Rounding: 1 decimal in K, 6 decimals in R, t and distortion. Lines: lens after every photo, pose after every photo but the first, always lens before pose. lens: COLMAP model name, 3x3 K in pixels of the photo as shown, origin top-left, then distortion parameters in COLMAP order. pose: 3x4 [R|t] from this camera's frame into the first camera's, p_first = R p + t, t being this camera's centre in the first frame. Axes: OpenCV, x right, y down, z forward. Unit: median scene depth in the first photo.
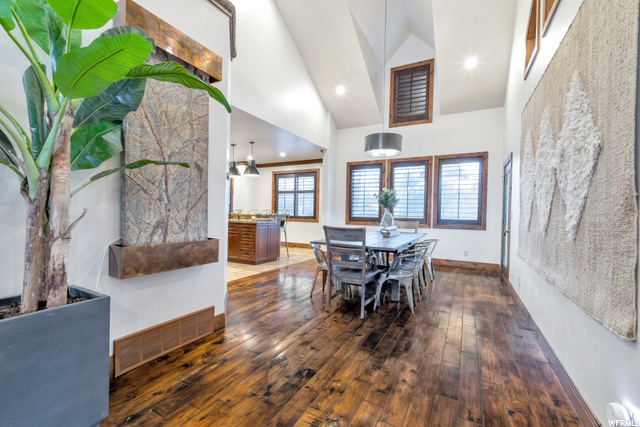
lens RADIAL K [[272.5, 0, 318.9], [0, 272.5, 214.8], [0, 0, 1]] dist [-0.000873, -0.000807]
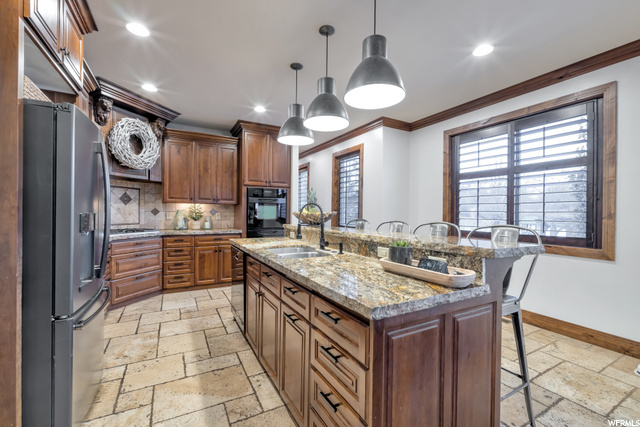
lens RADIAL K [[272.5, 0, 318.9], [0, 272.5, 214.8], [0, 0, 1]] dist [-0.000873, -0.000807]
pose [[0.841691, -0.007122, -0.539913, -0.152301], [0.003319, 0.999962, -0.008017, -0.027678], [0.539950, 0.004956, 0.841683, 0.759100]]
